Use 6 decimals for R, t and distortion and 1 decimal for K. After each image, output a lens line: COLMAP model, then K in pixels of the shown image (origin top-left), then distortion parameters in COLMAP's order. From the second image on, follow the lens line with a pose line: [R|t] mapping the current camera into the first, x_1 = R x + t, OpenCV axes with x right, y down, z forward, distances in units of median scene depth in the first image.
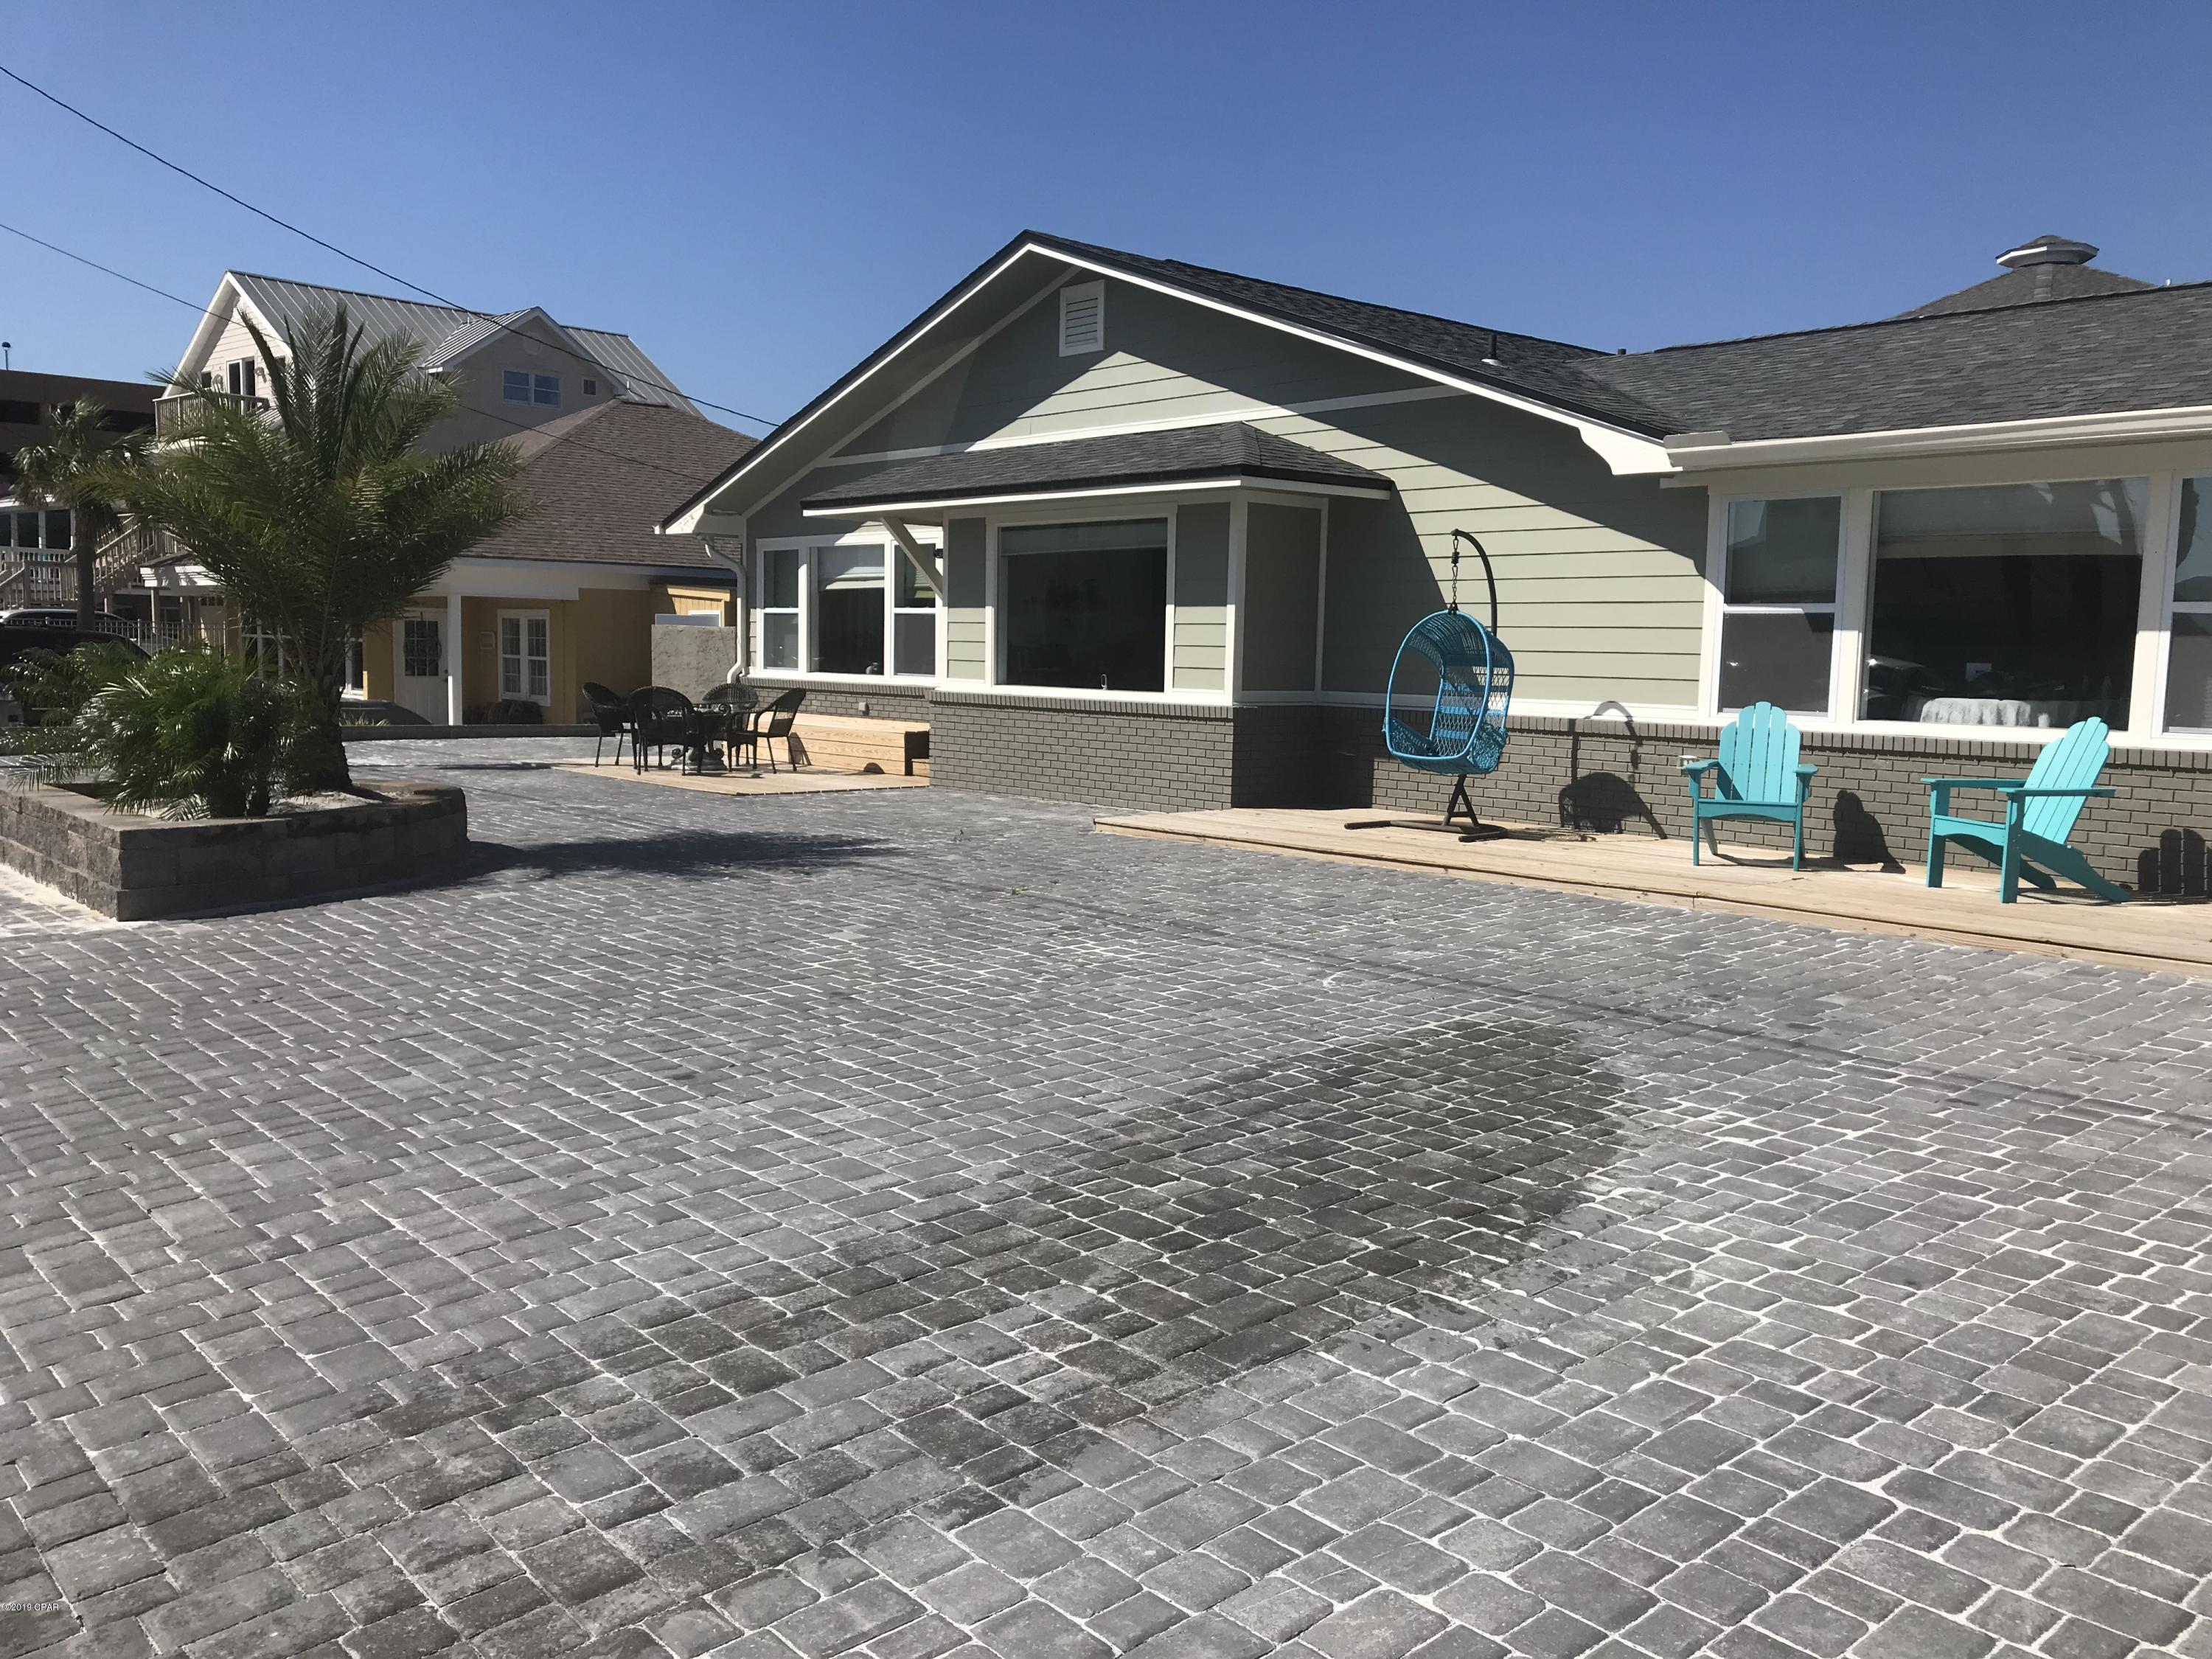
lens RADIAL K [[1795.2, 0, 1106.0], [0, 1795.2, 829.5], [0, 0, 1]] dist [0.012351, -0.002497]
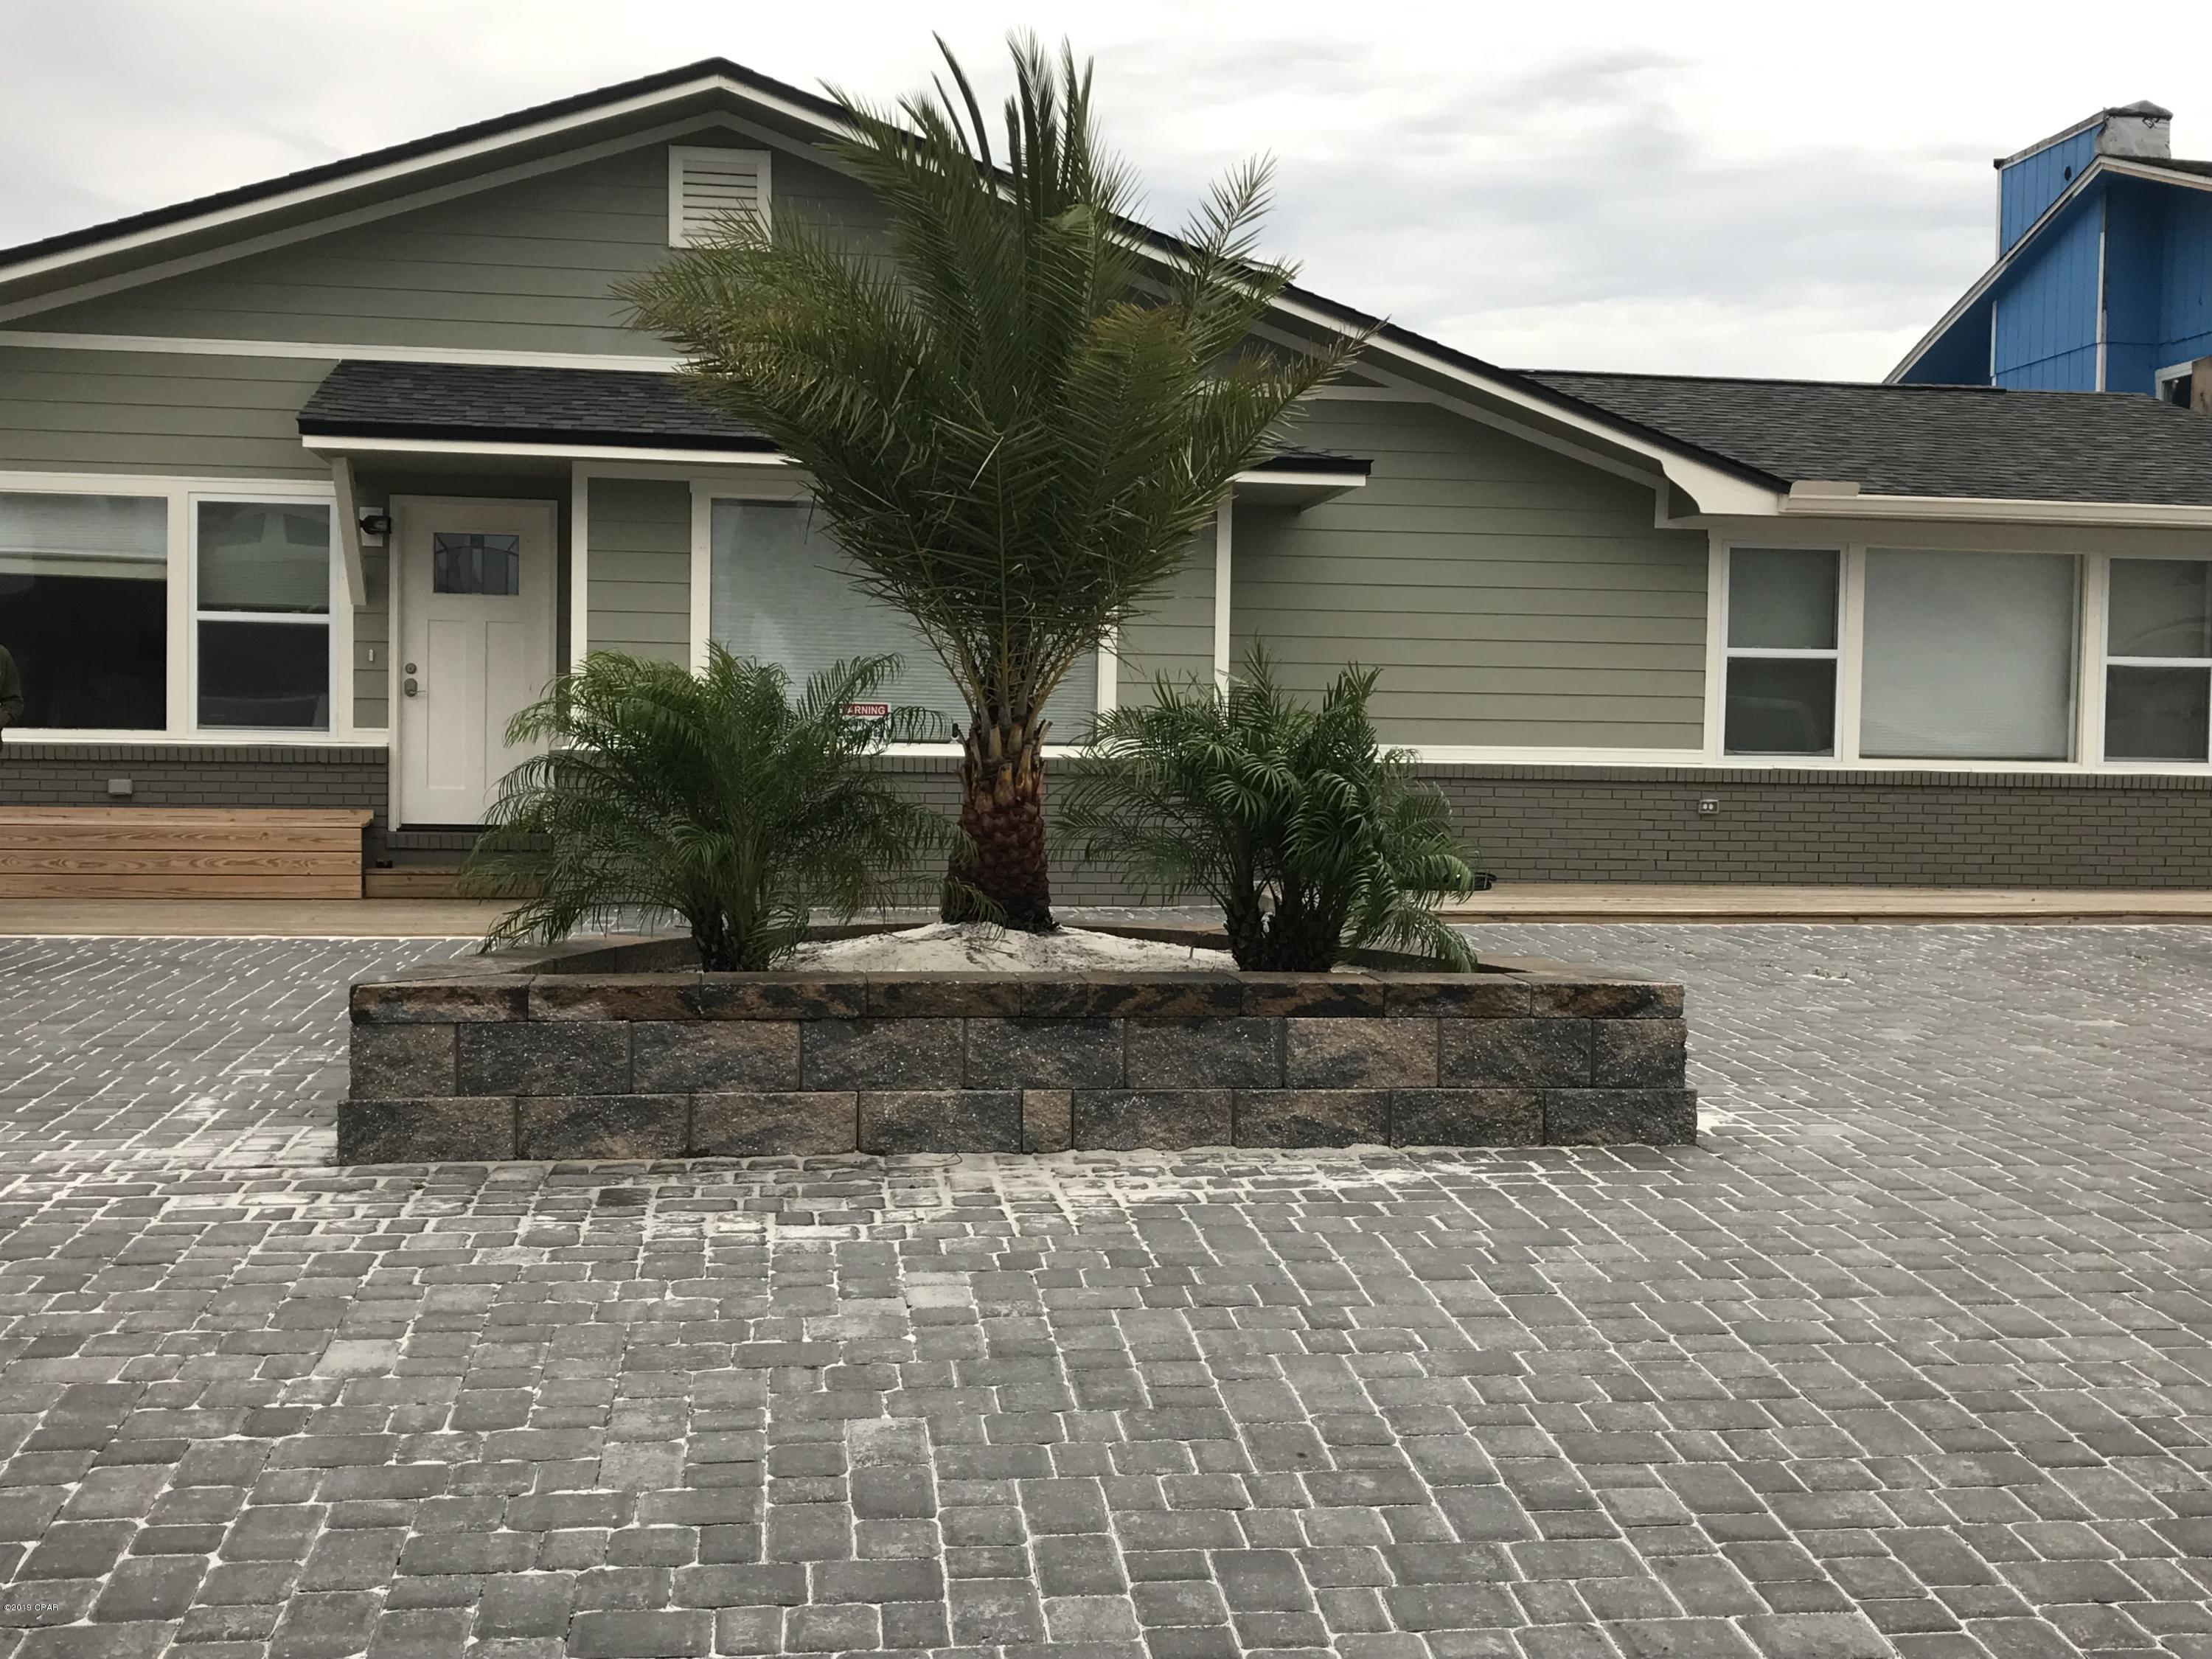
lens RADIAL K [[2374.3, 0, 1106.0], [0, 2374.3, 829.5], [0, 0, 1]] dist [0.053733, -0.133631]
pose [[0.543622, -0.042330, 0.838262, -0.949083], [0.079139, 0.996863, -0.000984, -0.048929], [-0.835591, 0.066874, 0.545267, 0.556883]]
